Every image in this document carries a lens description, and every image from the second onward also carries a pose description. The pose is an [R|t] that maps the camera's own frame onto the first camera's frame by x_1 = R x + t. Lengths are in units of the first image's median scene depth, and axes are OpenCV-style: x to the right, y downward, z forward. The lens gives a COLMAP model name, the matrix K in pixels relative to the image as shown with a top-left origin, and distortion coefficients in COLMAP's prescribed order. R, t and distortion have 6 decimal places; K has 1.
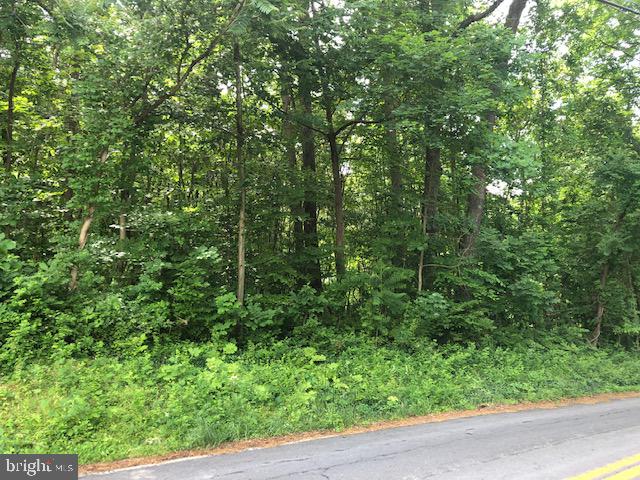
lens RADIAL K [[521.3, 0, 318.5], [0, 521.3, 230.0], [0, 0, 1]] dist [0.030124, -0.014016]
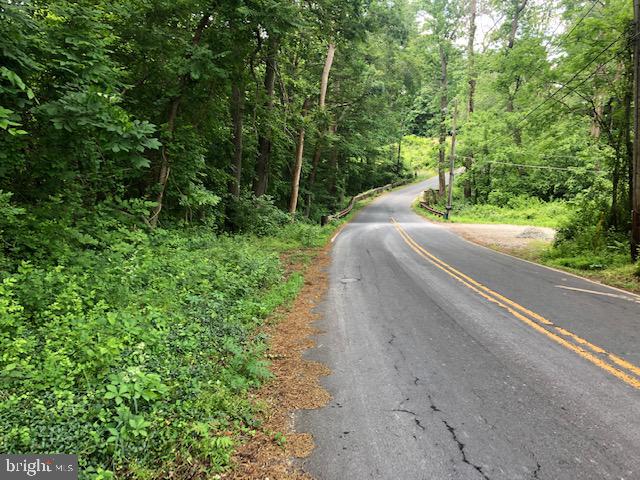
lens RADIAL K [[521.3, 0, 318.5], [0, 521.3, 230.0], [0, 0, 1]] dist [0.030124, -0.014016]
pose [[0.589012, -0.087511, 0.803372, 0.170693], [-0.107122, 0.976892, 0.184951, 0.113614], [-0.800993, -0.194997, 0.566027, 0.638729]]
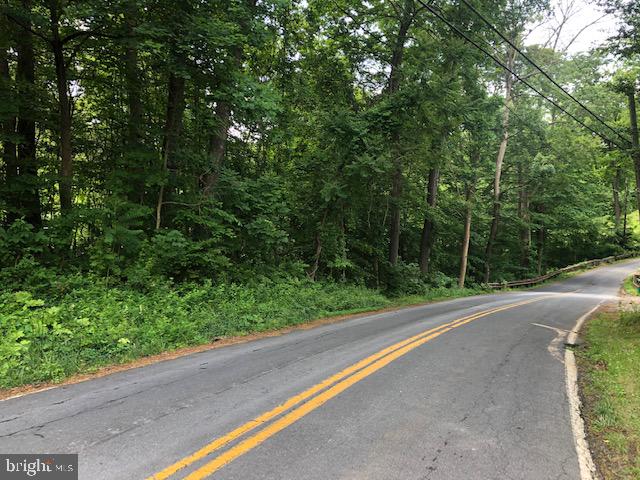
lens RADIAL K [[521.3, 0, 318.5], [0, 521.3, 230.0], [0, 0, 1]] dist [0.030124, -0.014016]
pose [[0.881776, 0.015579, 0.471412, 0.001702], [-0.069633, 0.992803, 0.097439, 0.004735], [-0.466501, -0.118745, 0.876514, 0.019213]]
